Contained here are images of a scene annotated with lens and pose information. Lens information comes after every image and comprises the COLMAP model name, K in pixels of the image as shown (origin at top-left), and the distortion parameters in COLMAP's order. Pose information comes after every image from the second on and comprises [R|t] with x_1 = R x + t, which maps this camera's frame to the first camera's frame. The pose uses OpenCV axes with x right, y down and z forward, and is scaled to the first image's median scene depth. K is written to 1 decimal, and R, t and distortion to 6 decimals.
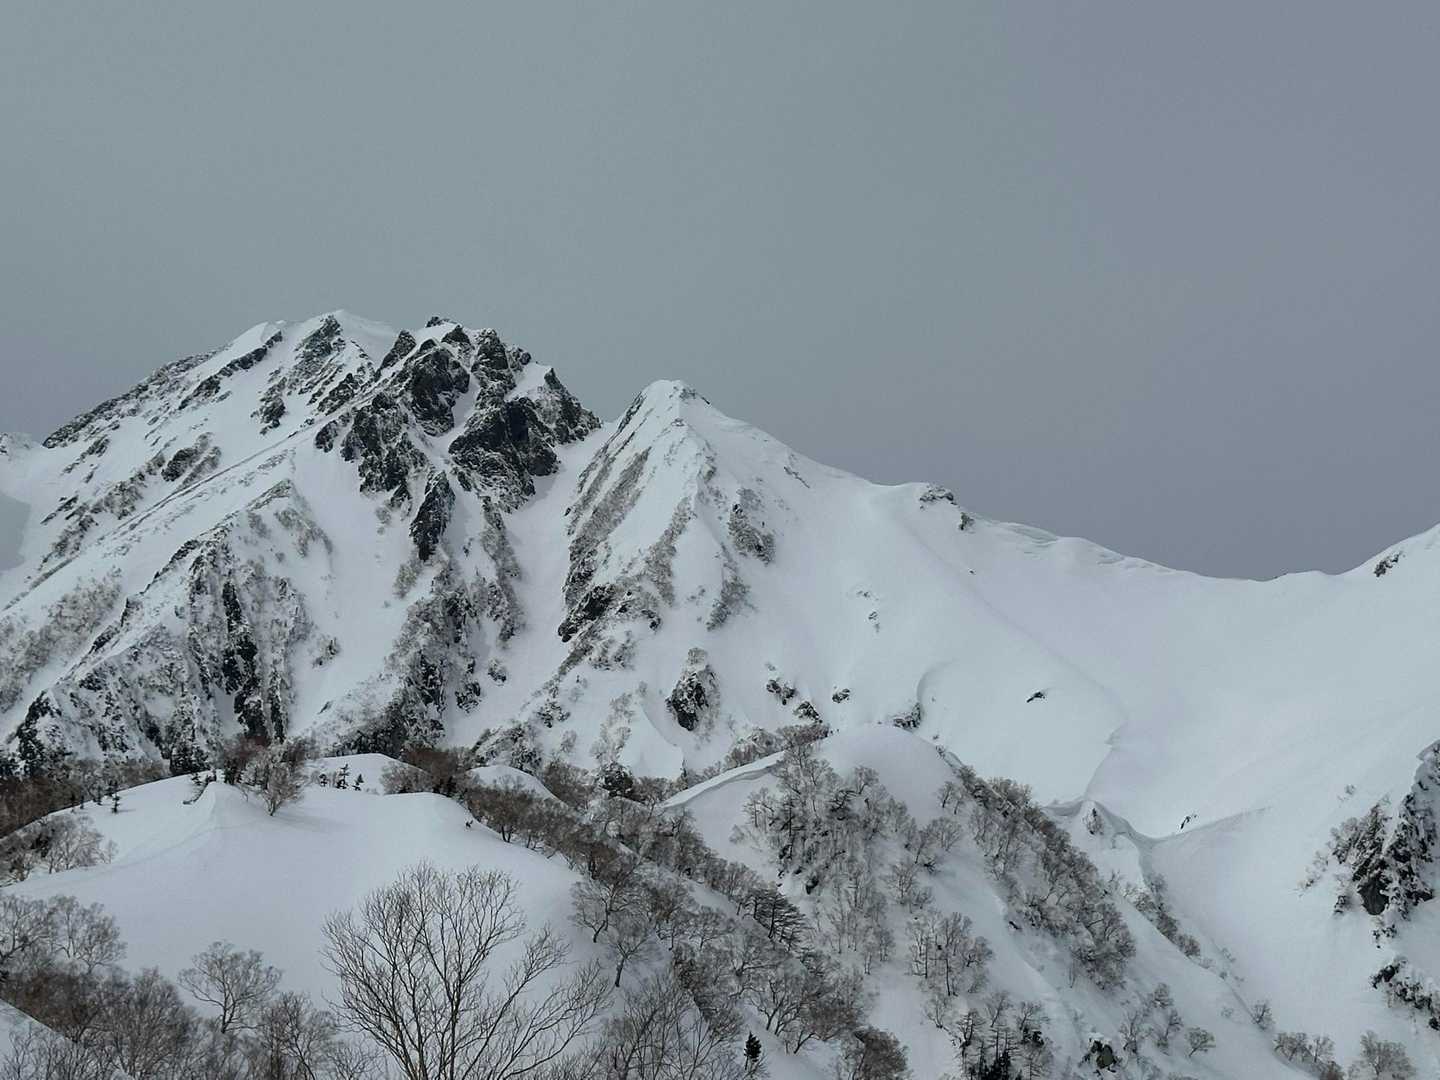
lens RADIAL K [[2702.2, 0, 720.0], [0, 2702.2, 540.0], [0, 0, 1]] dist [0.193412, 0.111471]
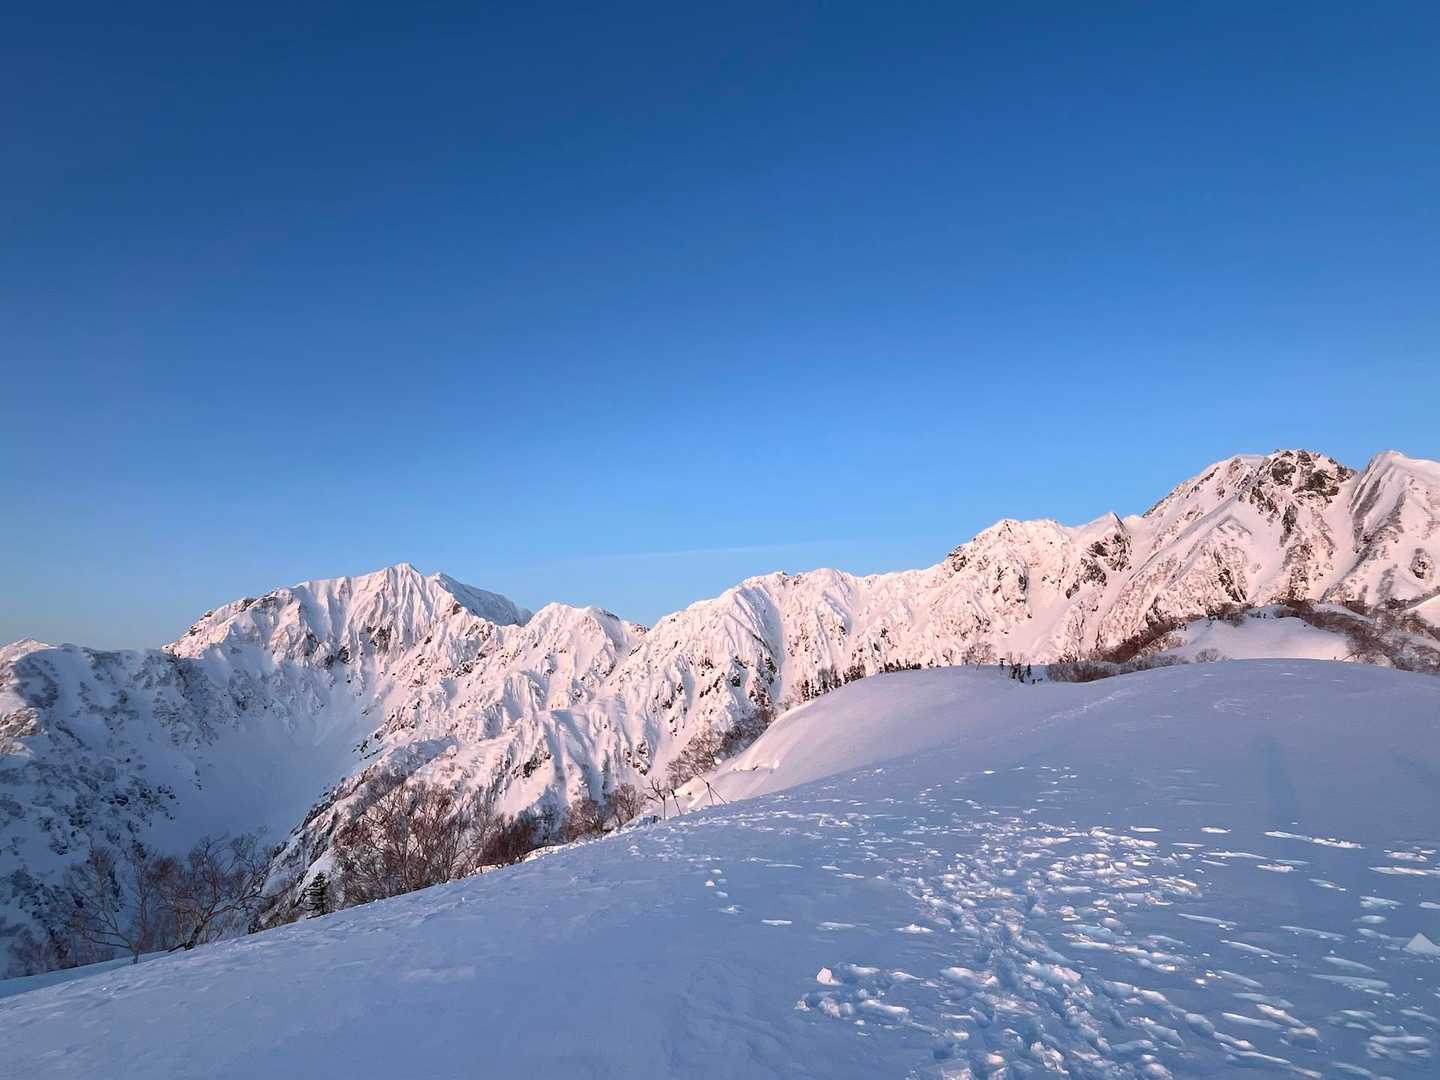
lens RADIAL K [[791.7, 0, 720.0], [0, 791.7, 540.0], [0, 0, 1]] dist [-0.000237, -0.000559]
pose [[0.726797, -0.168585, -0.665841, 0.010800], [0.150778, 0.984924, -0.084793, -0.005021], [0.670098, -0.038767, 0.741259, -0.038552]]
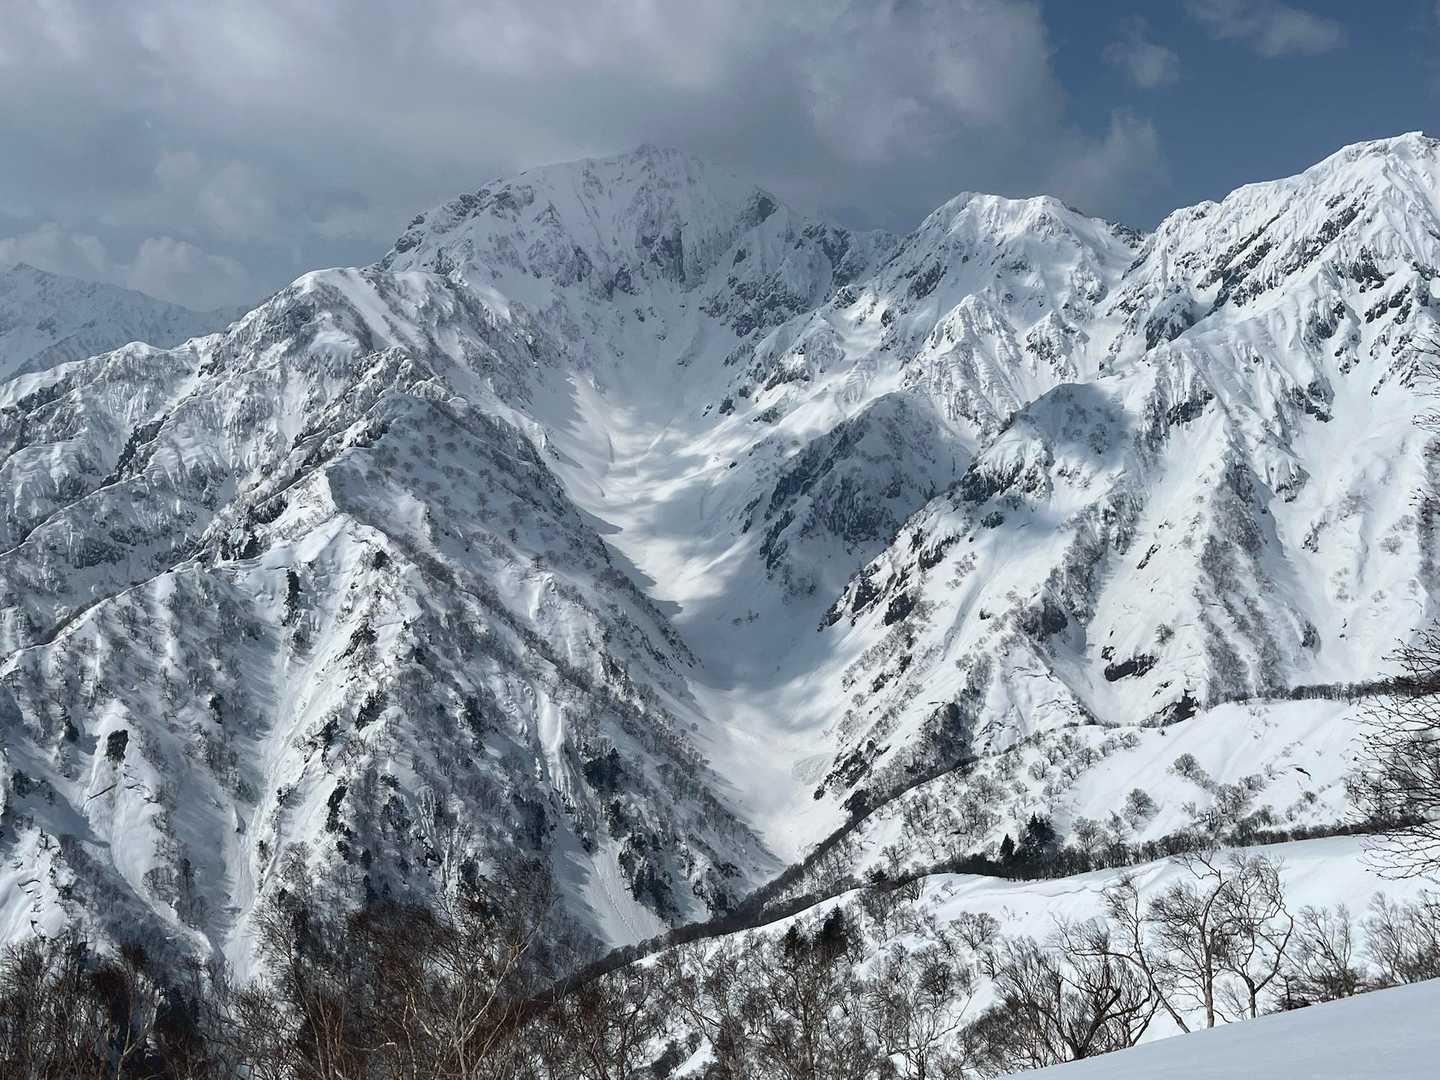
lens RADIAL K [[1407.5, 0, 720.0], [0, 1407.5, 540.0], [0, 0, 1]] dist [0.074754, -0.010728]
pose [[0.631412, 0.058897, -0.773208, -0.067831], [0.164613, 0.964206, 0.207871, -0.068786], [0.757774, -0.258532, 0.599116, -0.560874]]
